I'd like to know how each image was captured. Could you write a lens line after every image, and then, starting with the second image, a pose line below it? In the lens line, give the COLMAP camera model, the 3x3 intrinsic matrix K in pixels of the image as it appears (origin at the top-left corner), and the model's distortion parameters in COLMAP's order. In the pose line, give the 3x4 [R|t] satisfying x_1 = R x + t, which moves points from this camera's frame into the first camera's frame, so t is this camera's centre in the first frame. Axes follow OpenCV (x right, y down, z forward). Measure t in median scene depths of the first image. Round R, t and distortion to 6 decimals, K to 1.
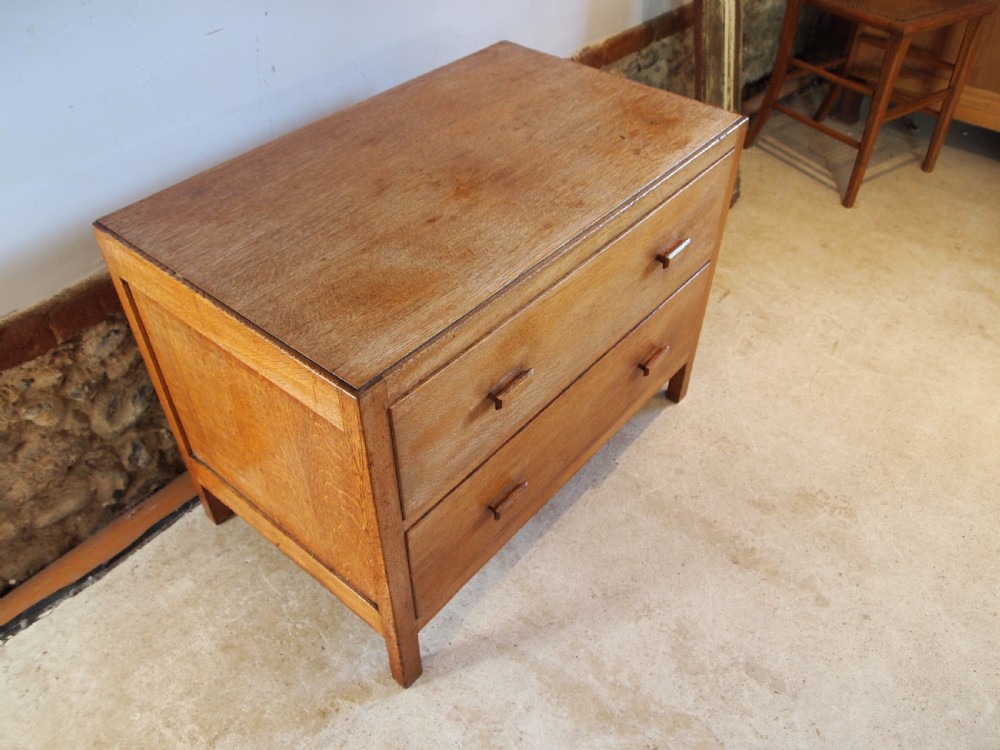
lens RADIAL K [[790.4, 0, 504.1], [0, 790.4, 380.7], [0, 0, 1]] dist [-0.053167, 0.008837]
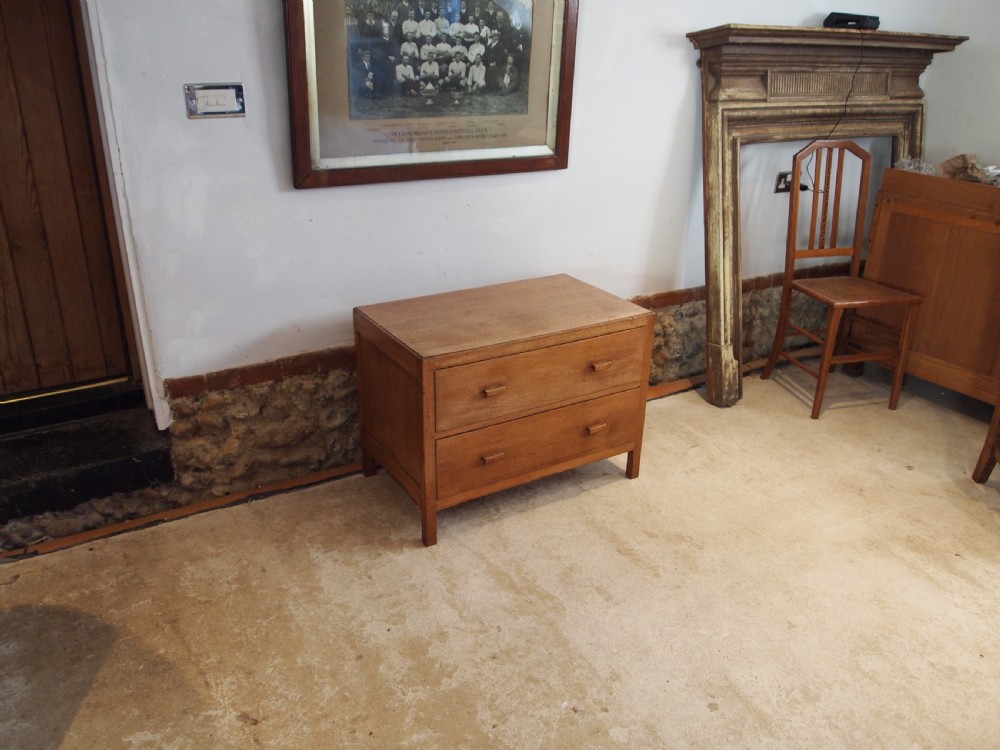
lens RADIAL K [[790.4, 0, 507.7], [0, 790.4, 376.7], [0, 0, 1]] dist [-0.053167, 0.008837]
pose [[0.945904, 0.139311, -0.293014, 0.549806], [-0.230739, 0.923753, -0.305680, 0.490594], [0.228088, 0.356754, 0.905926, -0.833419]]
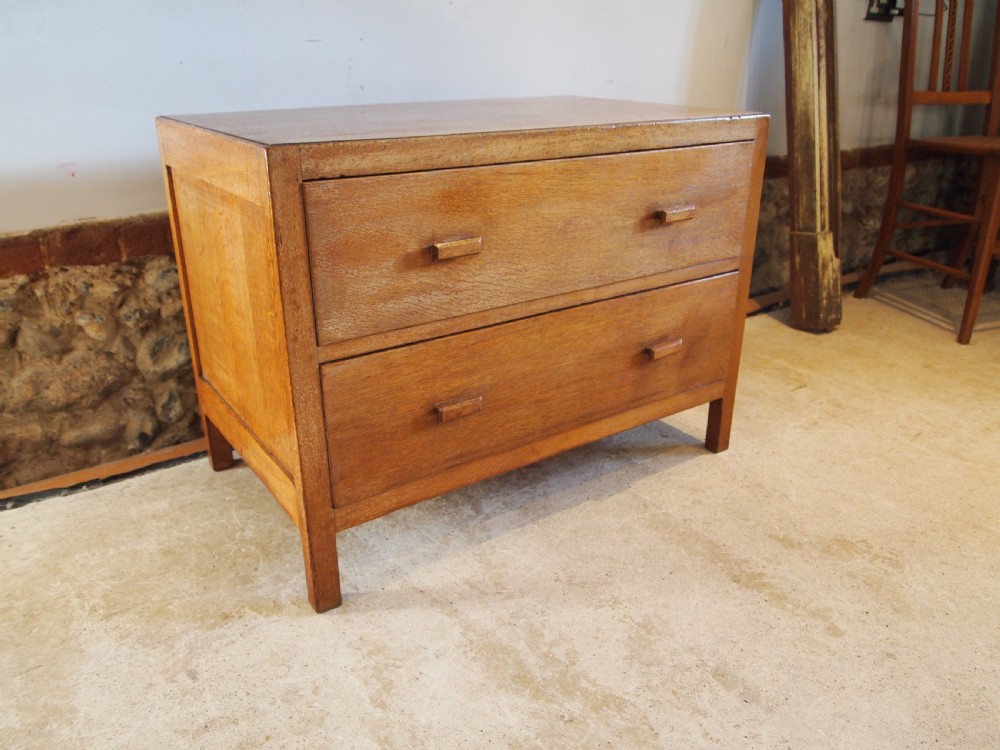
lens RADIAL K [[790.4, 0, 506.5], [0, 790.4, 382.4], [0, 0, 1]] dist [-0.053167, 0.008837]
pose [[0.964490, 0.099199, -0.244782, 0.255552], [-0.176549, 0.931452, -0.318162, 0.362275], [0.196441, 0.350080, 0.915890, 0.113440]]
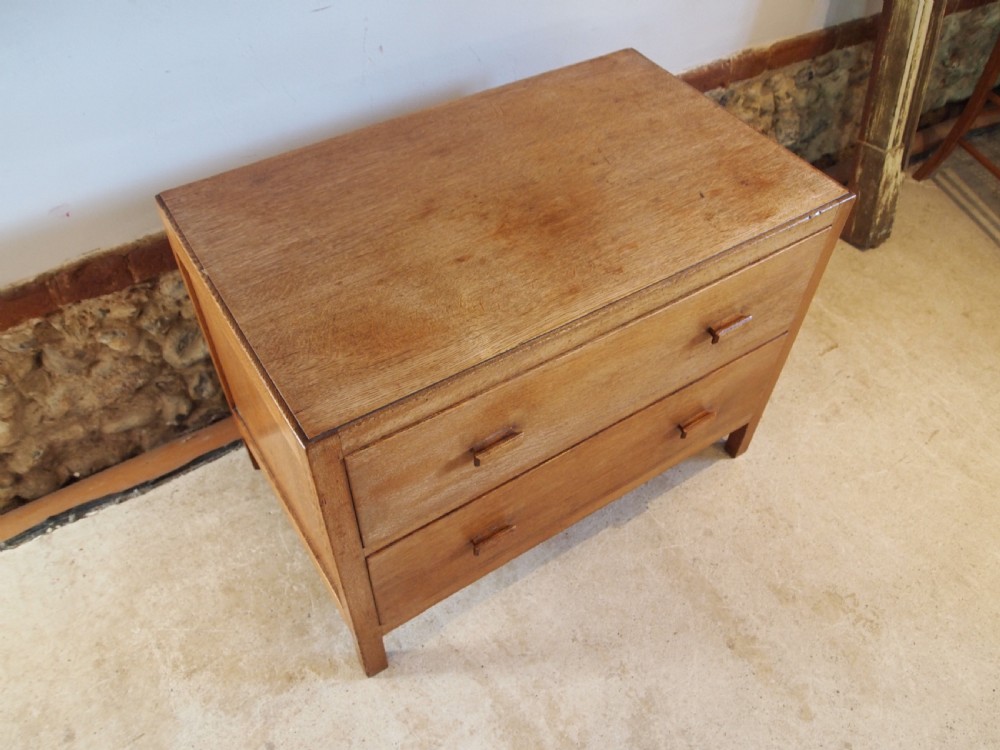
lens RADIAL K [[790.4, 0, 506.0], [0, 790.4, 380.4], [0, 0, 1]] dist [-0.053167, 0.008837]
pose [[0.955341, 0.234016, -0.180443, 0.135761], [-0.215861, 0.969664, 0.114696, -0.142115], [0.201809, -0.070624, 0.976875, 0.033839]]
